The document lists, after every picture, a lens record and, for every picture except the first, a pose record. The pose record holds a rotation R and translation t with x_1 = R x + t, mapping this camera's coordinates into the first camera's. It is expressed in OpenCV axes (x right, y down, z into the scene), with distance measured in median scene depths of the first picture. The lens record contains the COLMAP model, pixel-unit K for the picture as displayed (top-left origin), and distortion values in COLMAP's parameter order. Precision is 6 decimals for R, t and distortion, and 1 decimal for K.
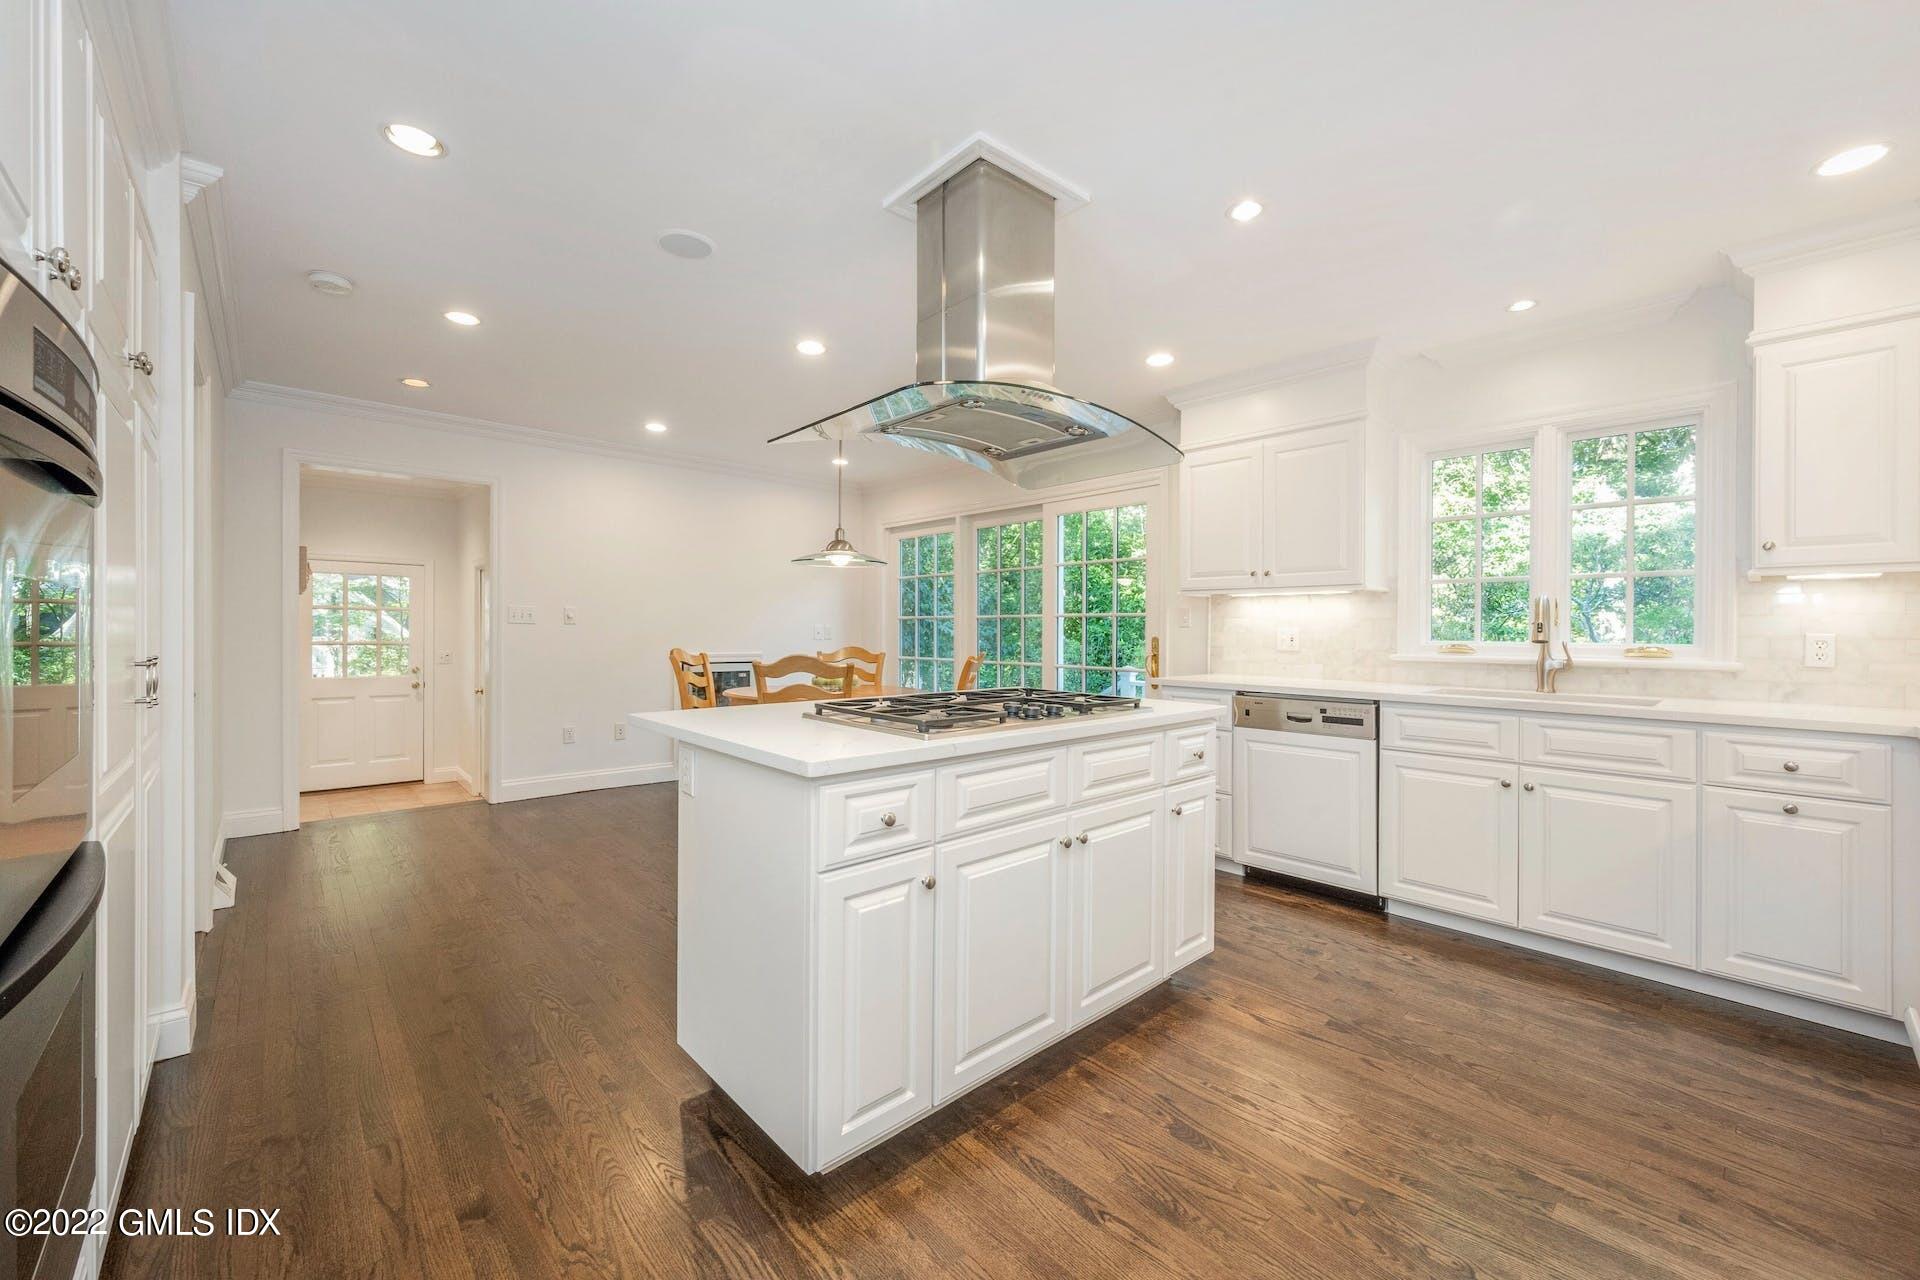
lens RADIAL K [[757.7, 0, 968.1], [0, 757.7, 630.9], [0, 0, 1]] dist [0.002047, 0.000227]
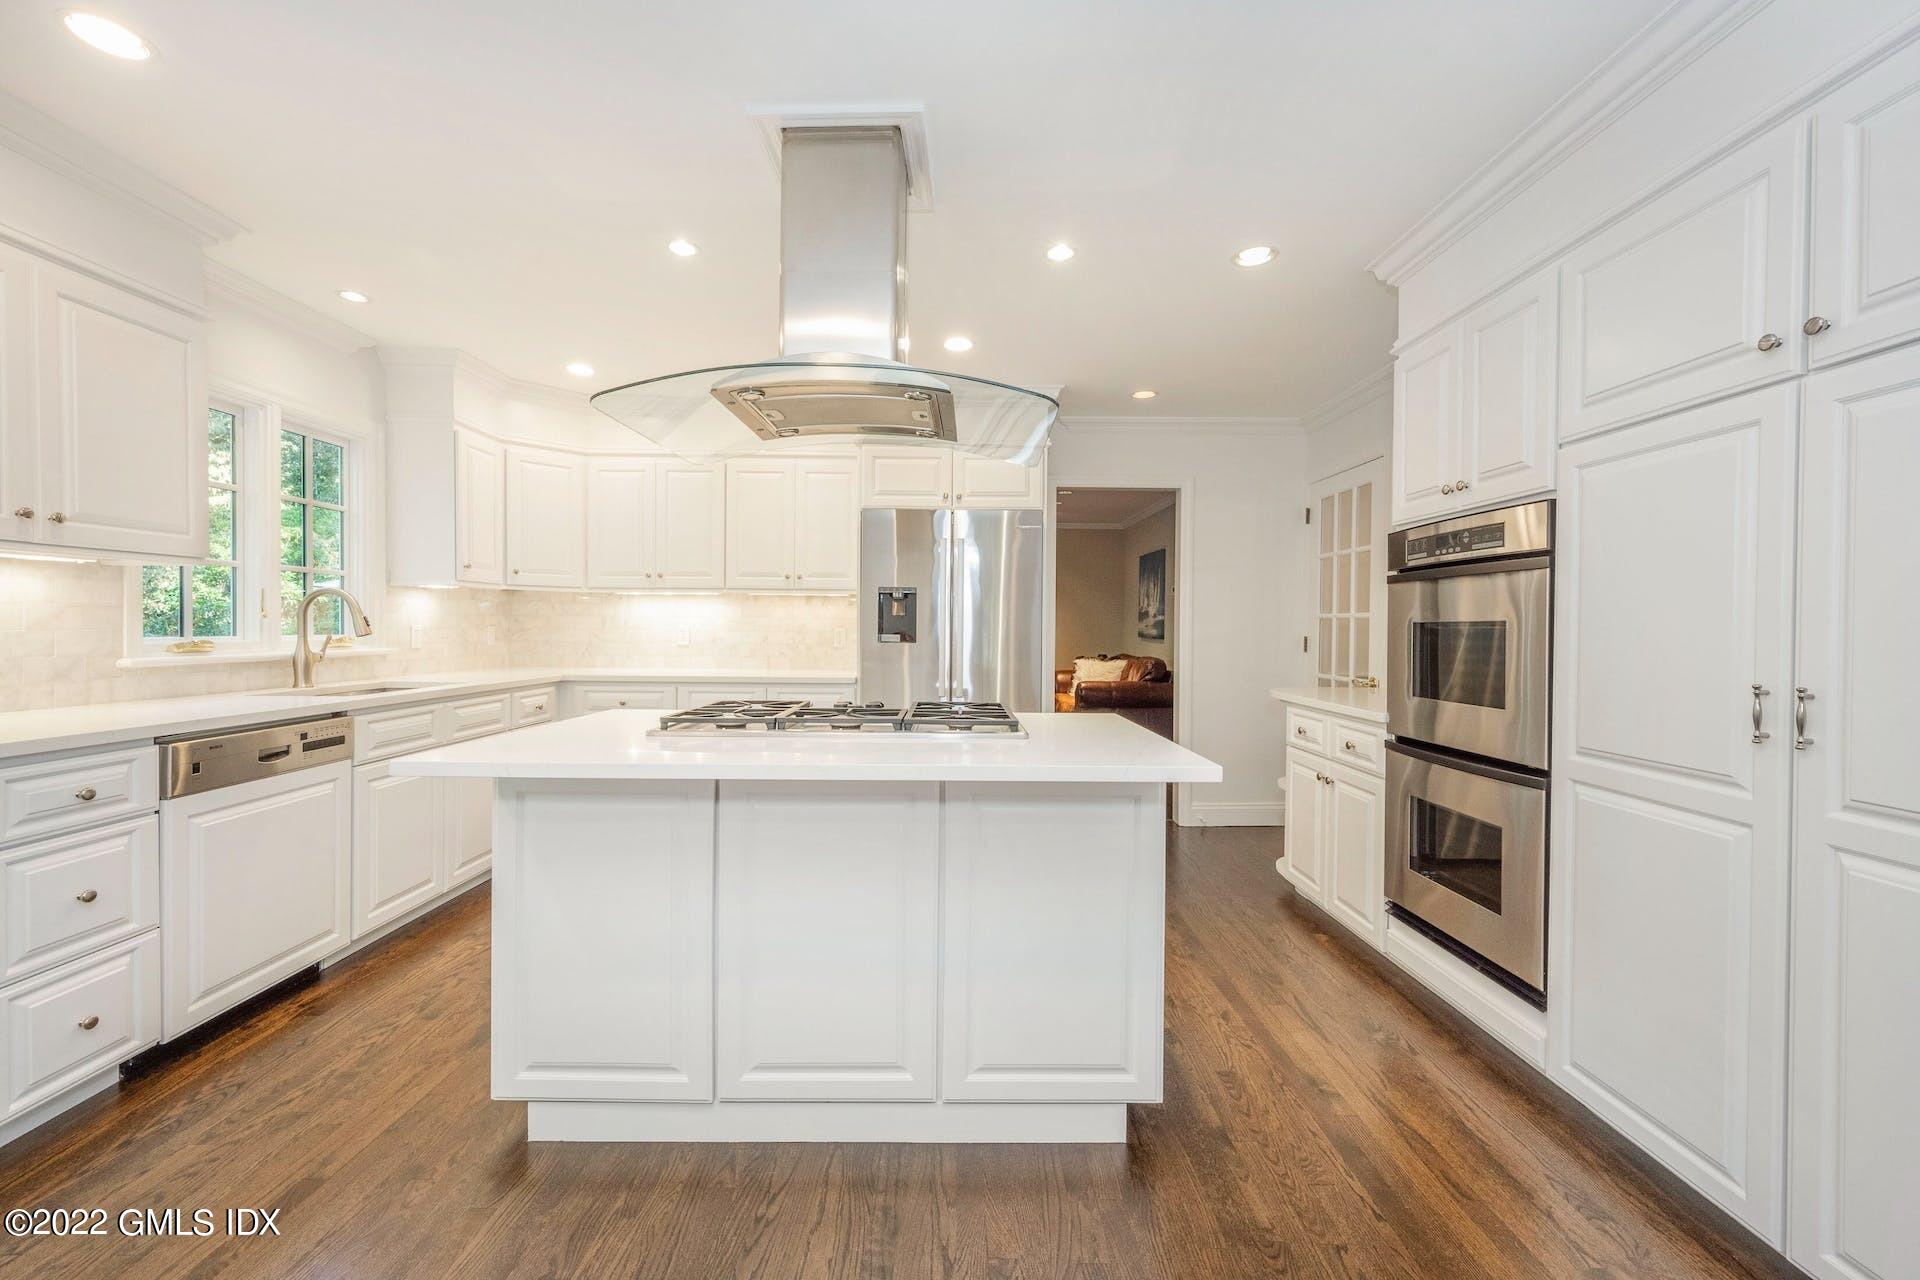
lens RADIAL K [[757.7, 0, 961.6], [0, 757.7, 633.6], [0, 0, 1]] dist [0.002047, 0.000227]
pose [[-0.732579, -0.016412, 0.680485, -0.476675], [-0.006116, 0.999828, 0.017529, -0.009077], [-0.680655, 0.008679, -0.732553, 1.071618]]
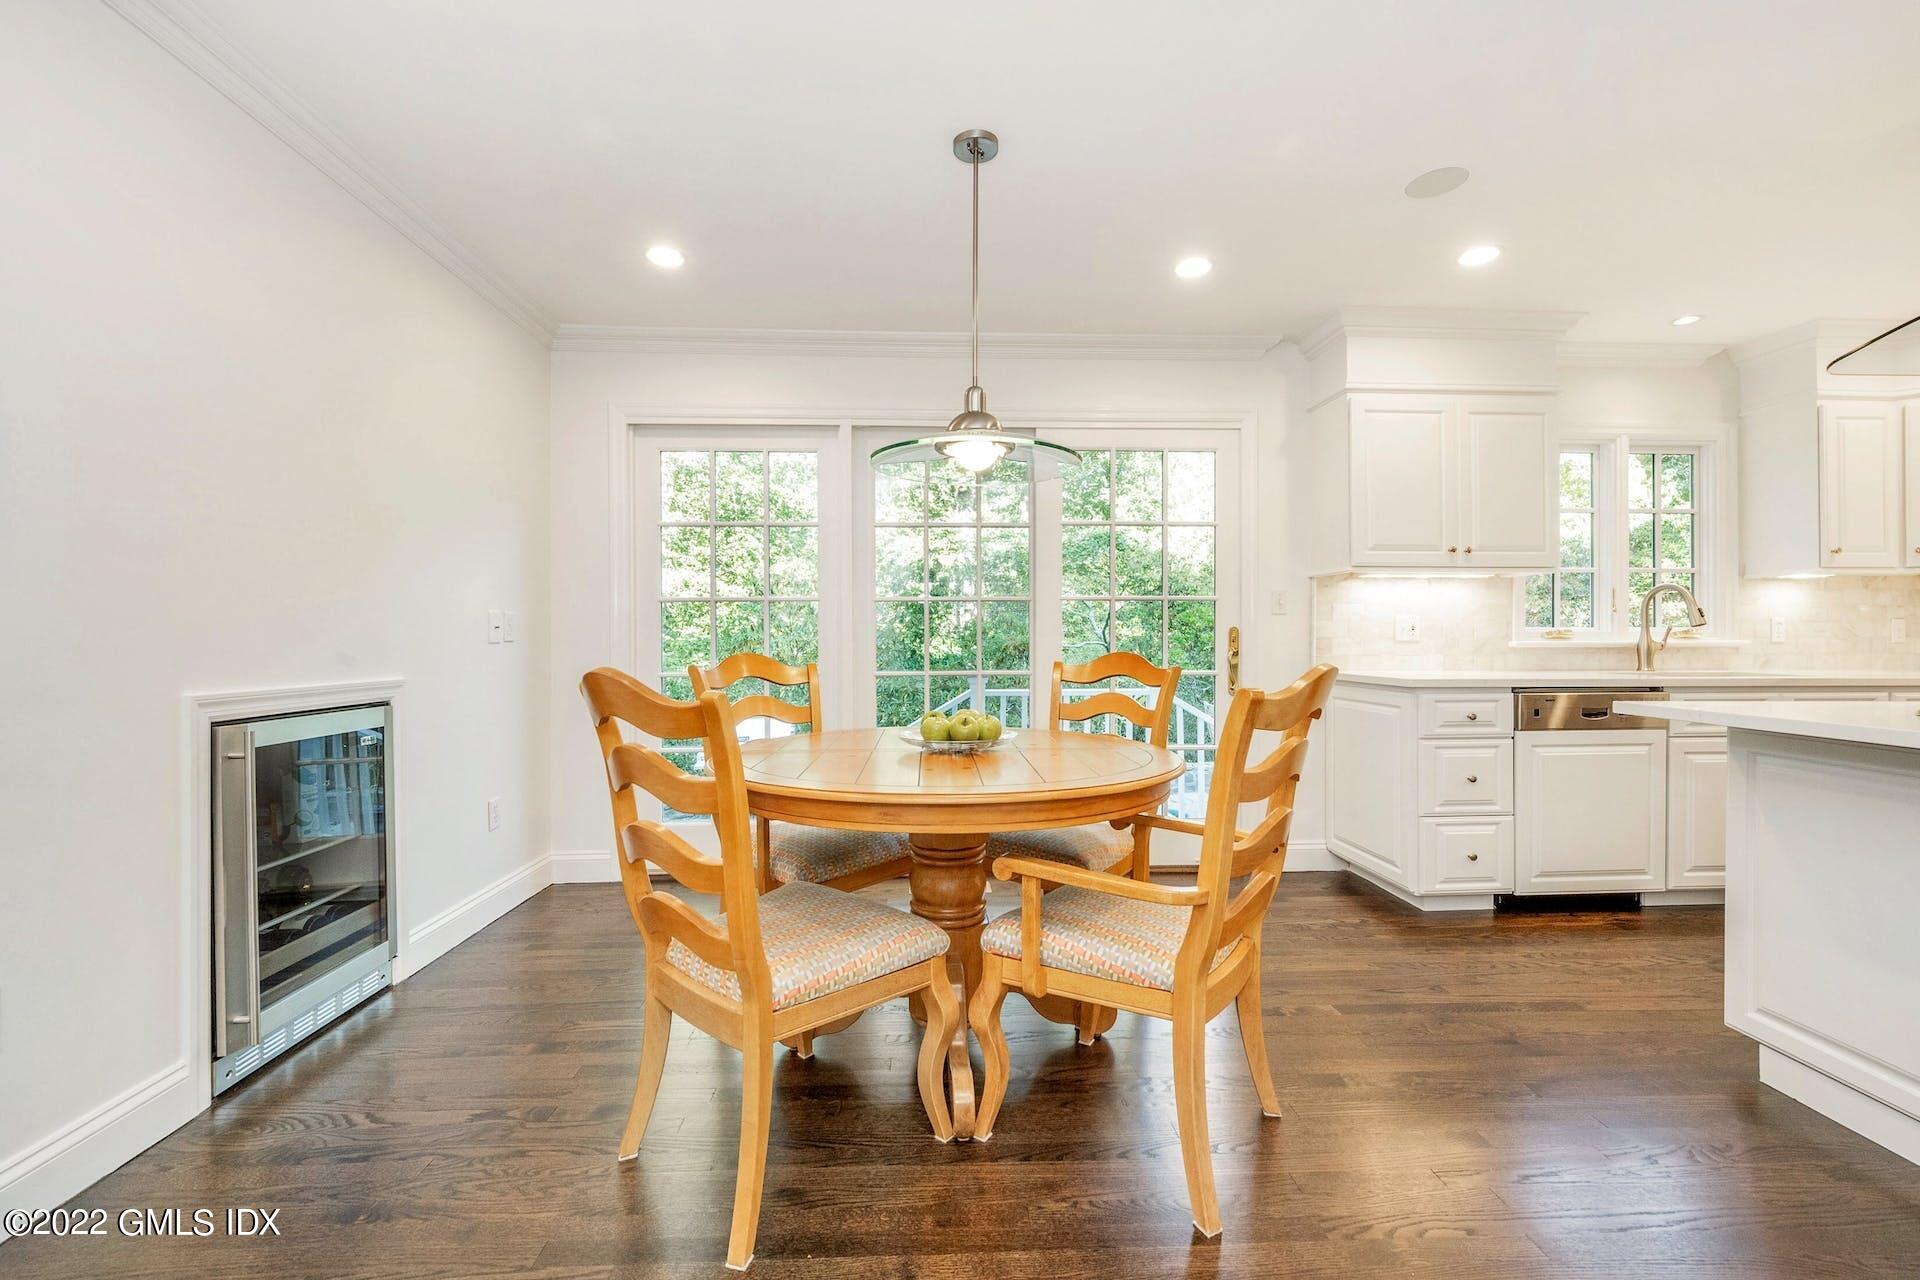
lens RADIAL K [[757.7, 0, 963.2], [0, 757.7, 639.5], [0, 0, 1]] dist [0.002047, 0.000227]
pose [[0.648657, -0.010400, 0.761010, -0.705420], [0.007406, 0.999946, 0.007352, 0.017241], [-0.761045, 0.000867, 0.648699, 0.980181]]
